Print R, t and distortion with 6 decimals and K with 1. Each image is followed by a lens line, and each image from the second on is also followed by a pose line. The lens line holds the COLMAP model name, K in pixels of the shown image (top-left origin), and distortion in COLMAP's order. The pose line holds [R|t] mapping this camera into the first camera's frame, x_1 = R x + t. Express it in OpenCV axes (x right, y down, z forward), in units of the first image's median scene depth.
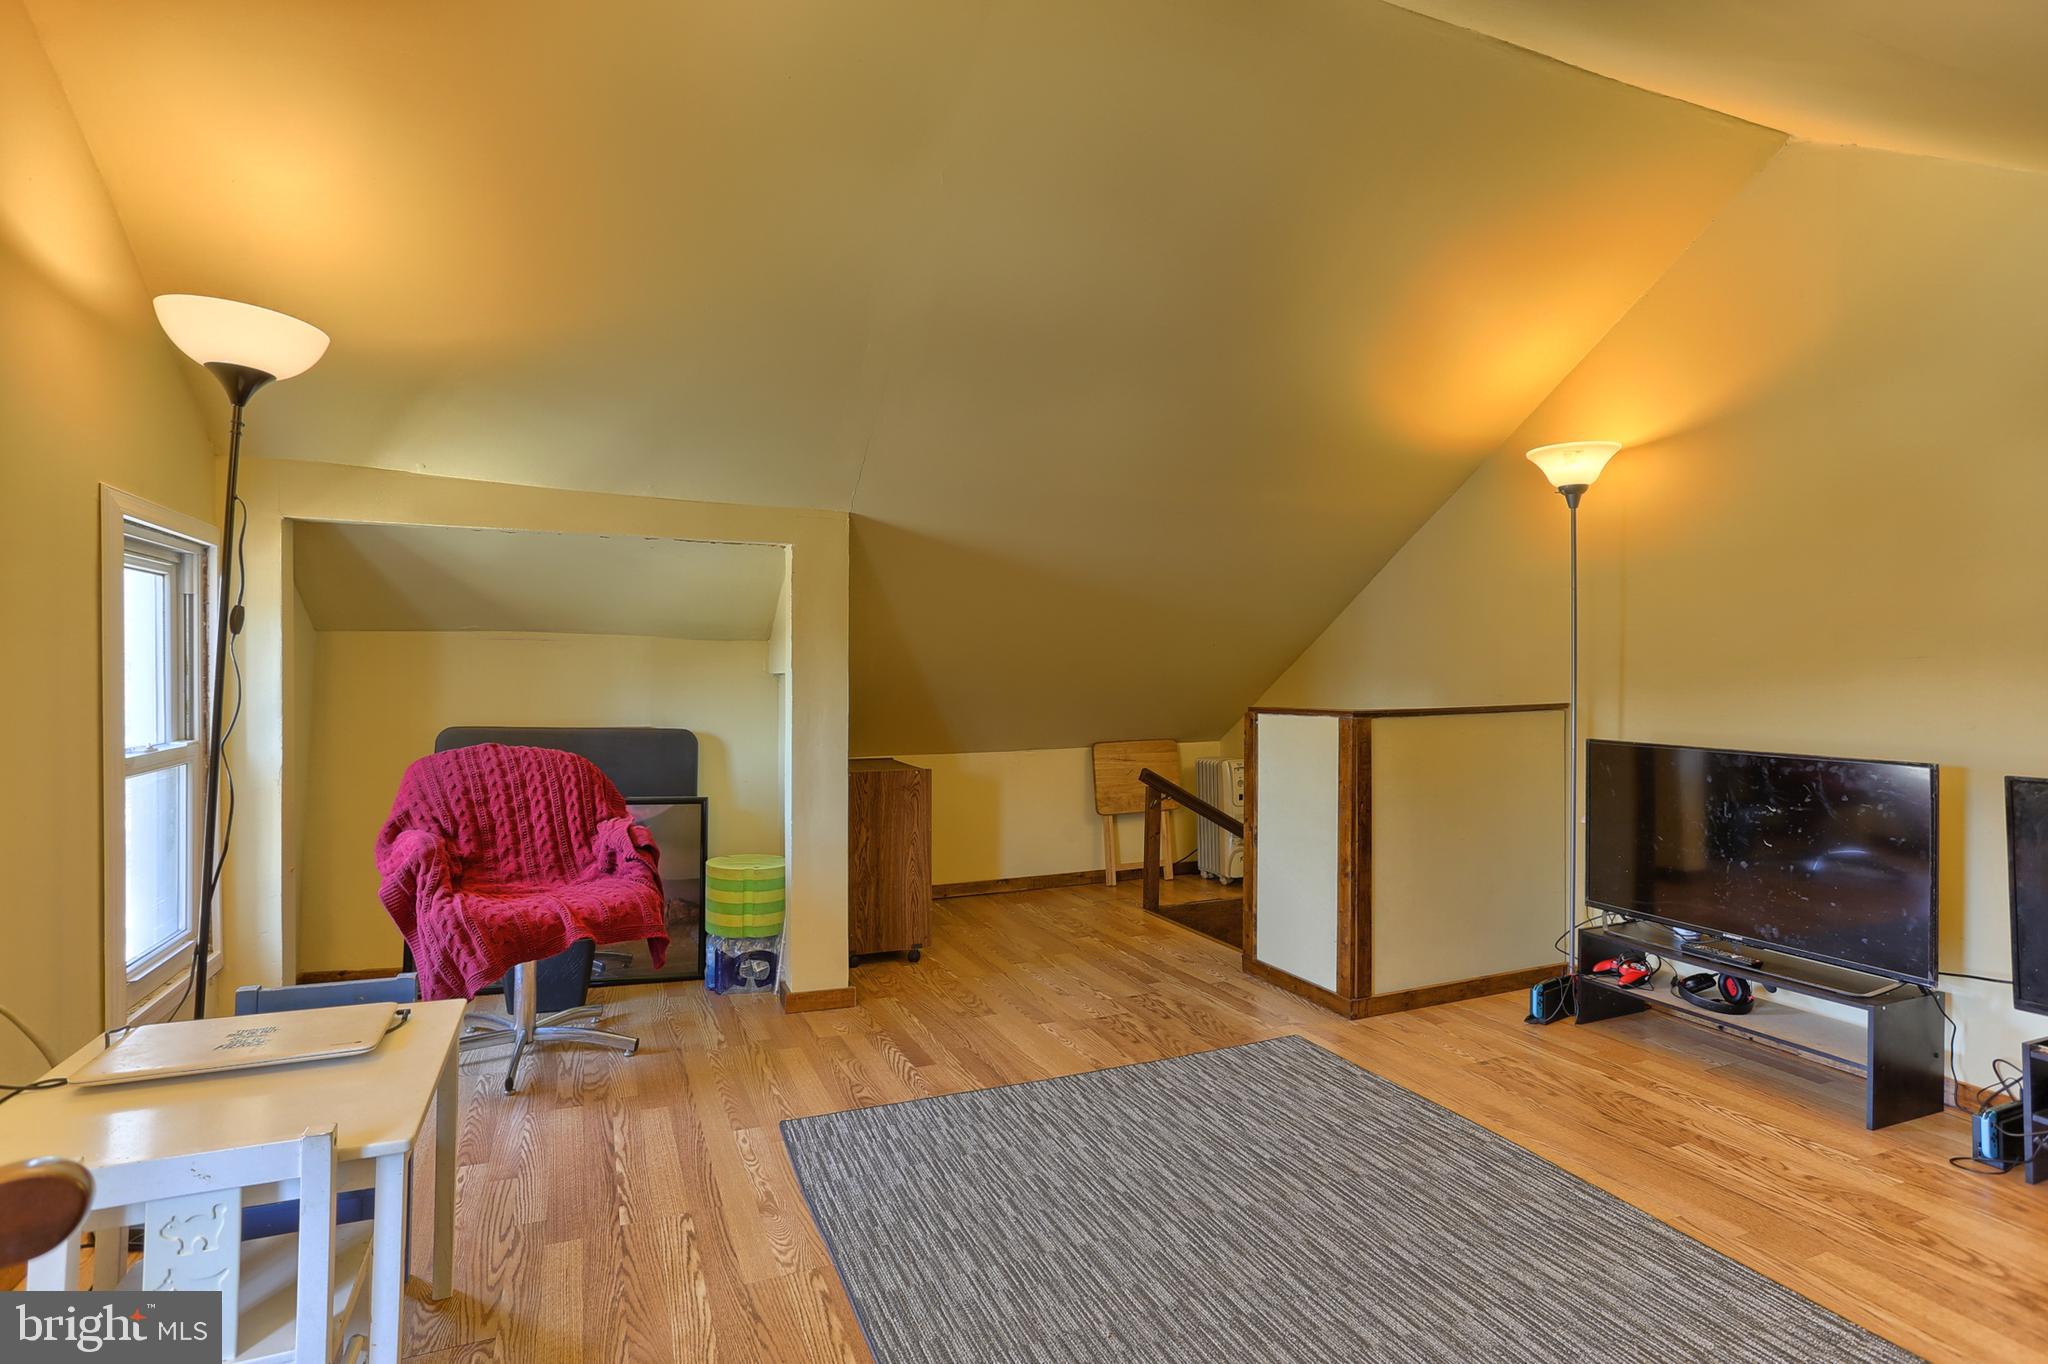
lens RADIAL K [[1026.2, 0, 1025.6], [0, 1026.2, 676.9], [0, 0, 1]] dist [-0.025527, 0.014481]
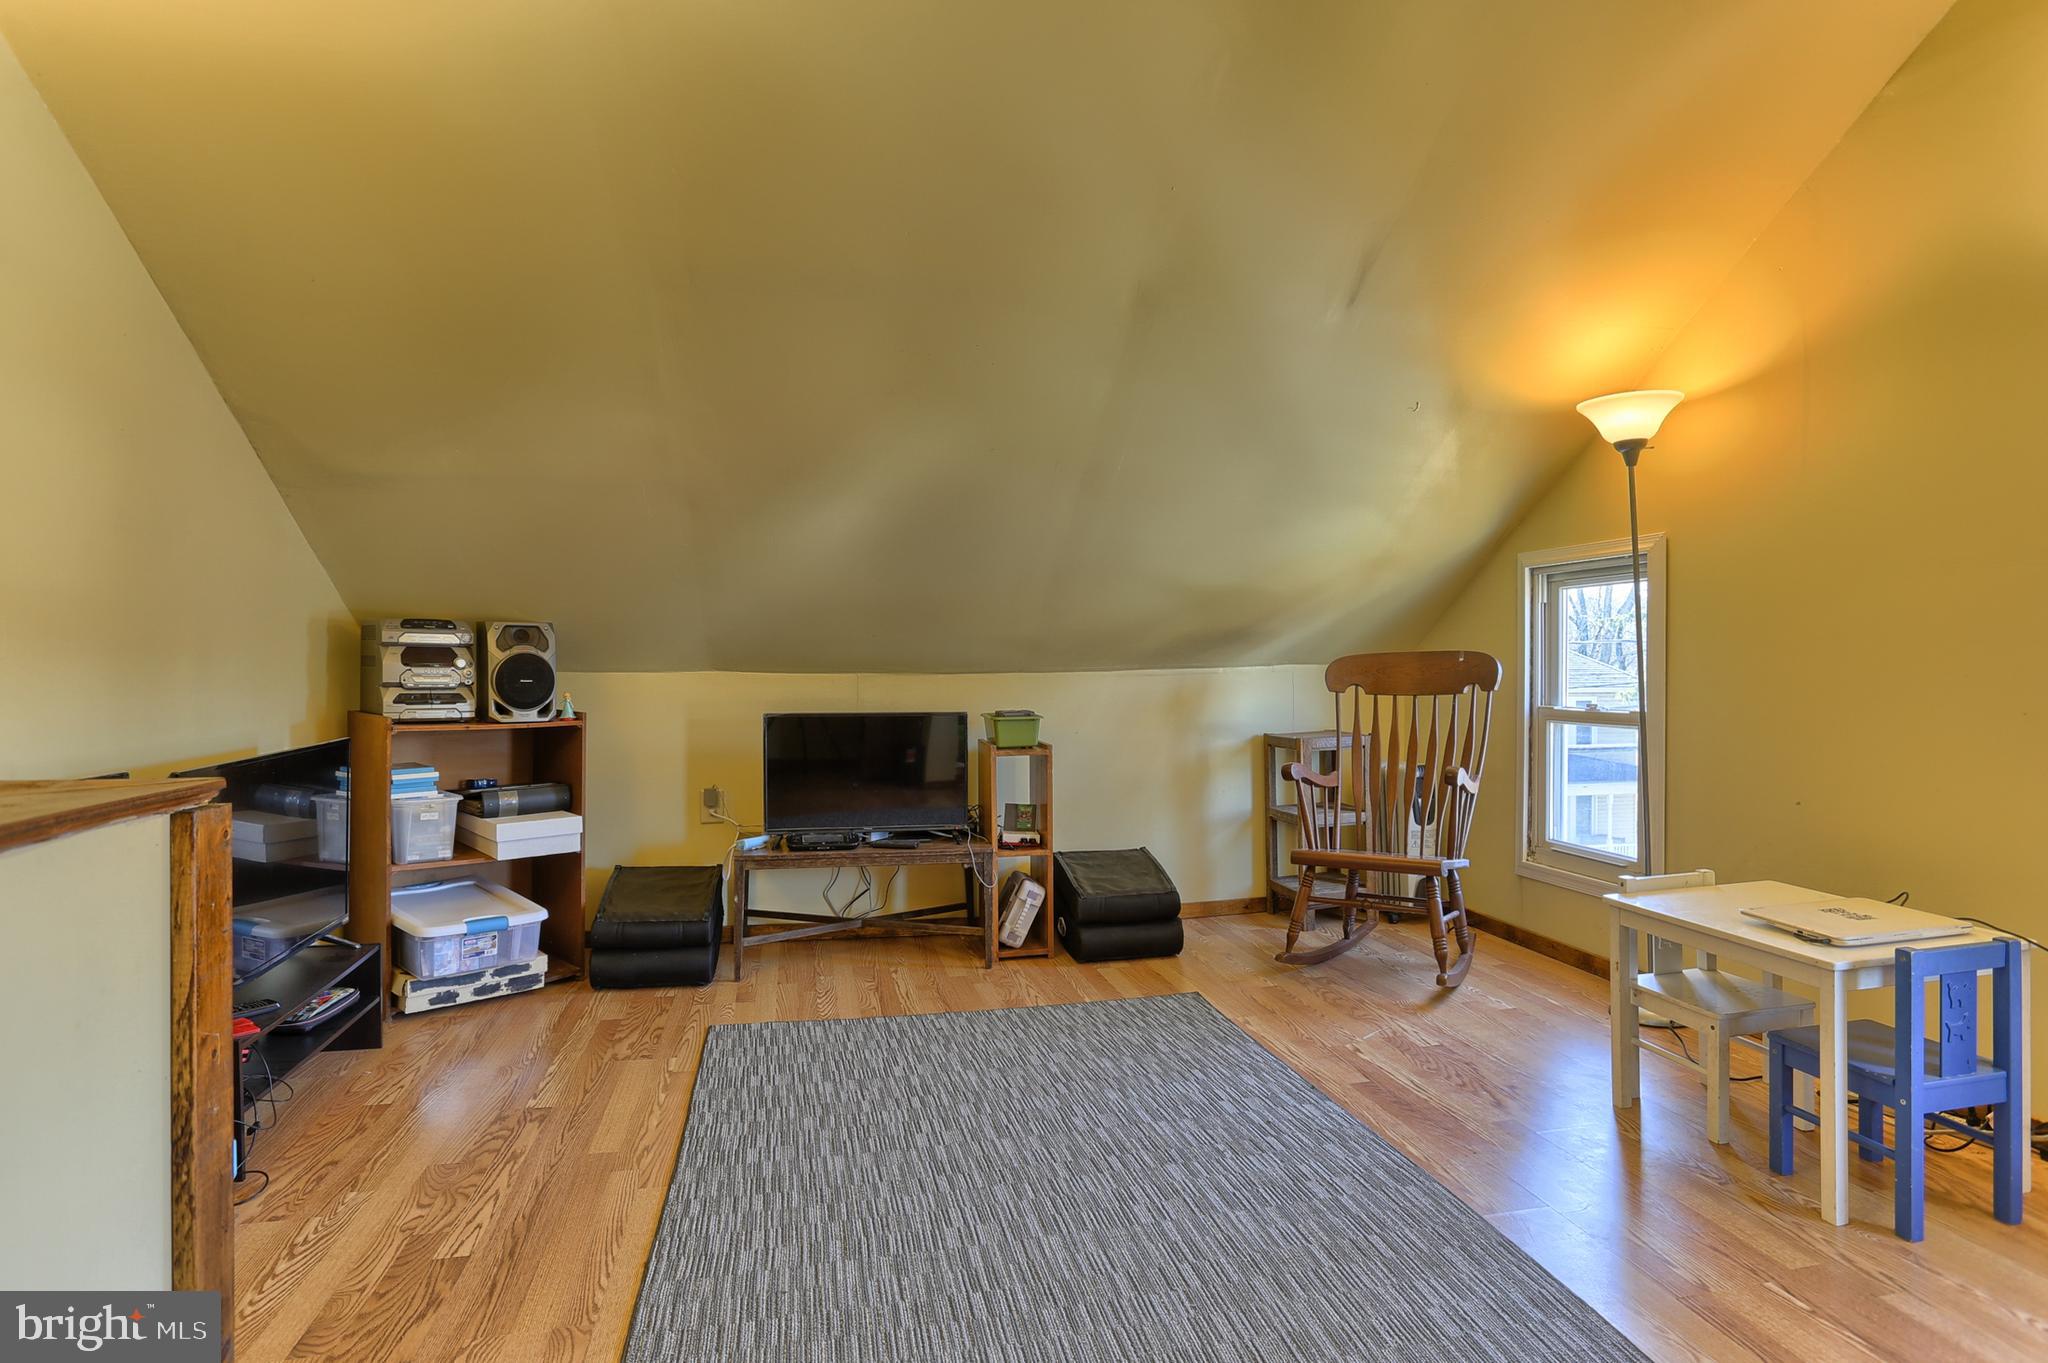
lens RADIAL K [[1106.6, 0, 1028.1], [0, 1106.6, 667.5], [0, 0, 1]] dist [-0.040362, 0.019662]
pose [[-0.983108, 0.002388, 0.183013, 0.055785], [0.002911, 0.999992, 0.002587, 0.004726], [-0.183005, 0.003076, -0.983107, 1.950314]]
